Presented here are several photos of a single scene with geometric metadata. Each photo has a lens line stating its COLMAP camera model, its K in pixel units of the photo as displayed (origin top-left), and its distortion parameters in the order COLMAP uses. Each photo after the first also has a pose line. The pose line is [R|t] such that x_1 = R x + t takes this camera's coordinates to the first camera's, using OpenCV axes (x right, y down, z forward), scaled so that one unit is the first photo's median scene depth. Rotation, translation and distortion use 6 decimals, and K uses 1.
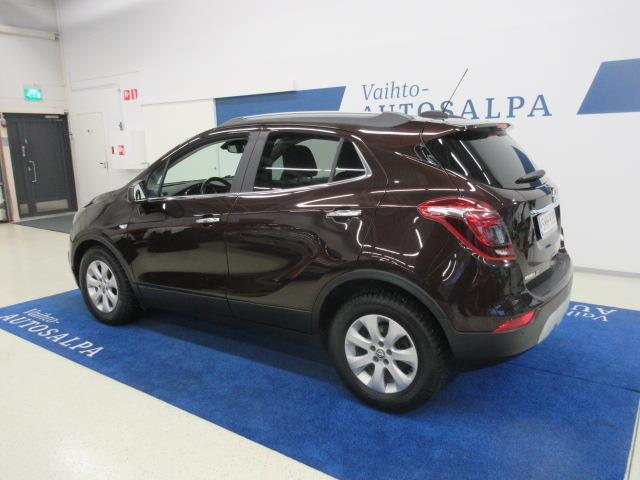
lens RADIAL K [[506.5, 0, 323.4], [0, 506.5, 242.5], [0, 0, 1]] dist [-0.000325, 0.002162]
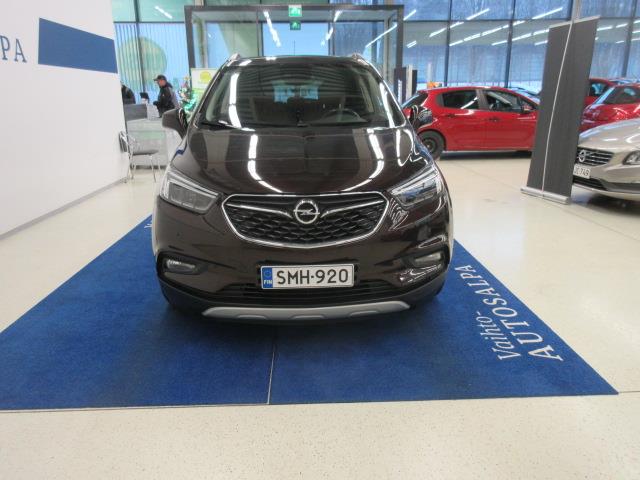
lens RADIAL K [[514.1, 0, 322.9], [0, 514.1, 239.2], [0, 0, 1]] dist [0.026936, -0.017338]
pose [[-0.615790, -0.182626, 0.766453, -0.904934], [0.182682, 0.913166, 0.364356, -0.241125], [-0.766440, 0.364384, -0.528956, 1.476654]]
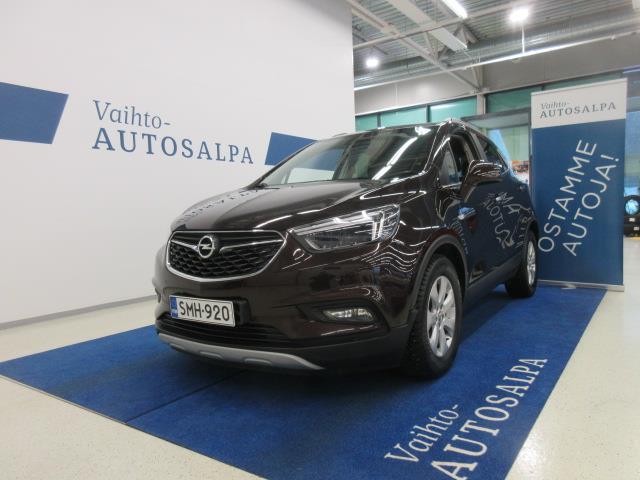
lens RADIAL K [[475.4, 0, 322.3], [0, 475.4, 241.4], [0, 0, 1]] dist [0.011080, -0.001960]
pose [[-0.015409, -0.035275, 0.999259, -0.995296], [0.238736, 0.970343, 0.037935, -0.065468], [-0.970962, 0.239144, -0.006531, 1.065621]]
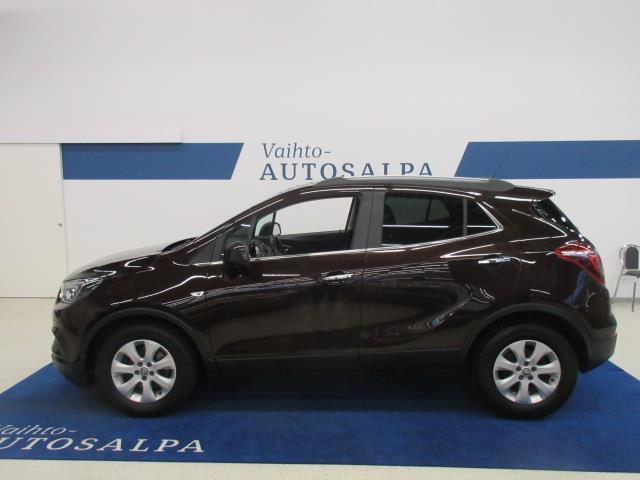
lens RADIAL K [[514.1, 0, 322.8], [0, 514.1, 242.2], [0, 0, 1]] dist [0.026936, -0.017338]
pose [[0.834226, -0.037799, 0.550126, -0.608684], [0.093331, 0.992933, -0.073305, -0.030477], [-0.543467, 0.112497, 0.831858, 0.113340]]
